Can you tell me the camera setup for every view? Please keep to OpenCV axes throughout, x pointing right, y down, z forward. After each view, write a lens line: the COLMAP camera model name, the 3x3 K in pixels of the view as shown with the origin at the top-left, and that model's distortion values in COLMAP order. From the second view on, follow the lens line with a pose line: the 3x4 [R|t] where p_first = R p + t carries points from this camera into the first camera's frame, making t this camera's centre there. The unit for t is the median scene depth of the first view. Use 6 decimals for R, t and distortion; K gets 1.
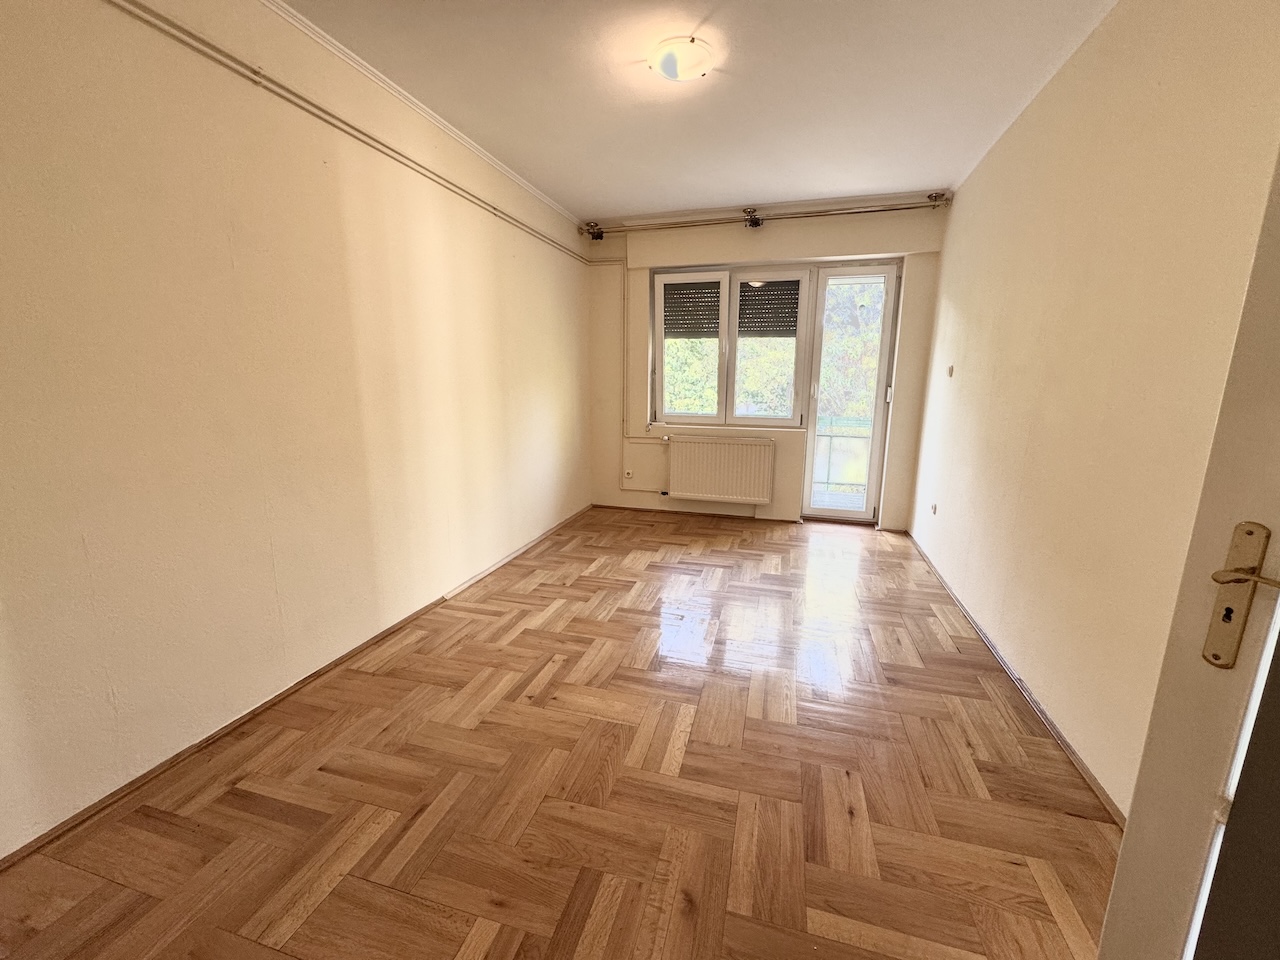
lens RADIAL K [[511.6, 0, 642.5], [0, 511.6, 478.6], [0, 0, 1]] dist [-0.000479, 0.000432]
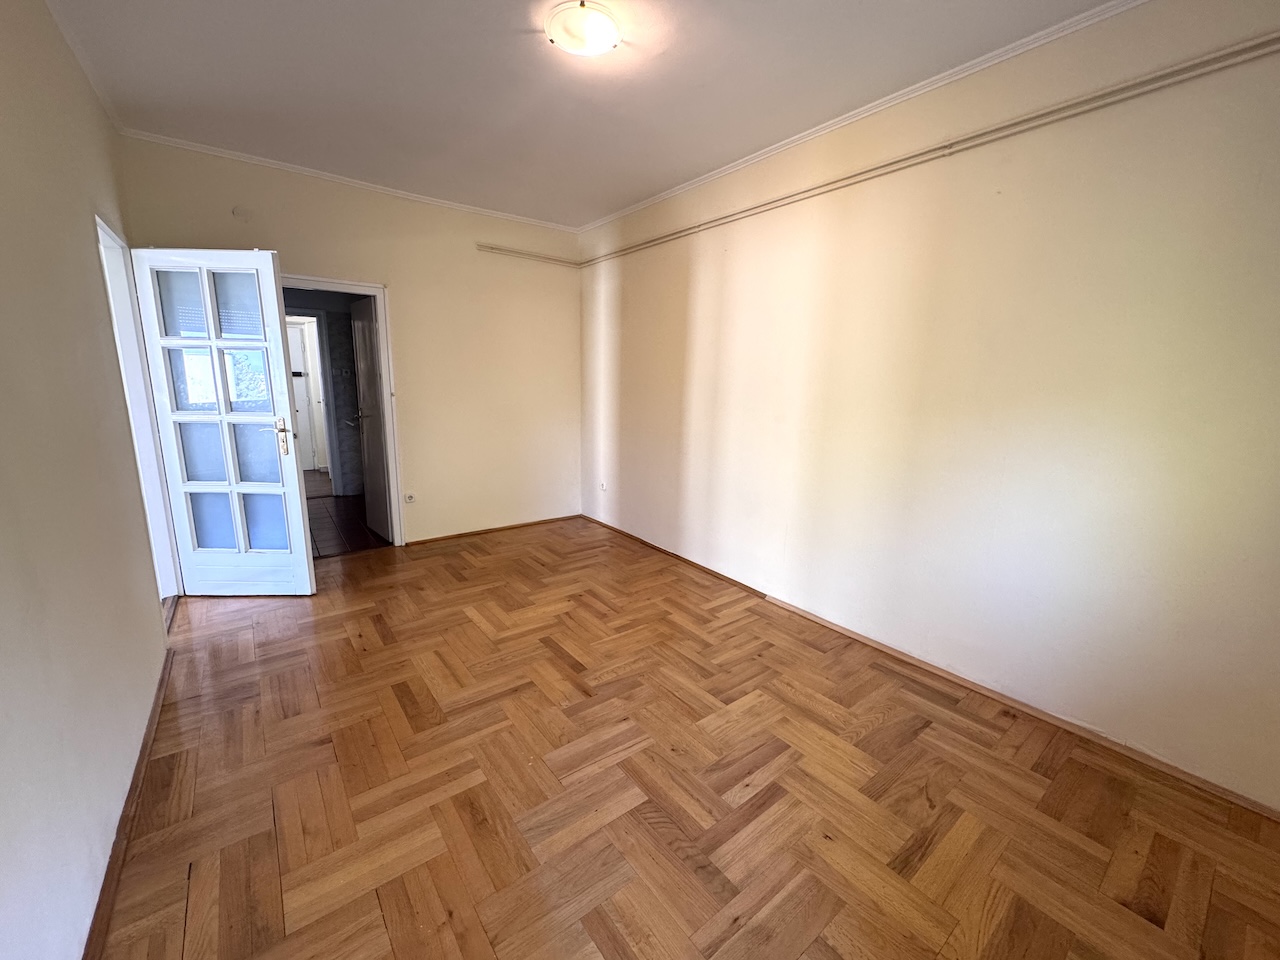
lens RADIAL K [[511.6, 0, 638.9], [0, 511.6, 479.2], [0, 0, 1]] dist [-0.000479, 0.000432]
pose [[-0.597968, 0.135764, -0.789939, 0.677514], [-0.175986, 0.939262, 0.294645, -0.308882], [0.781961, 0.315207, -0.537756, 1.487208]]
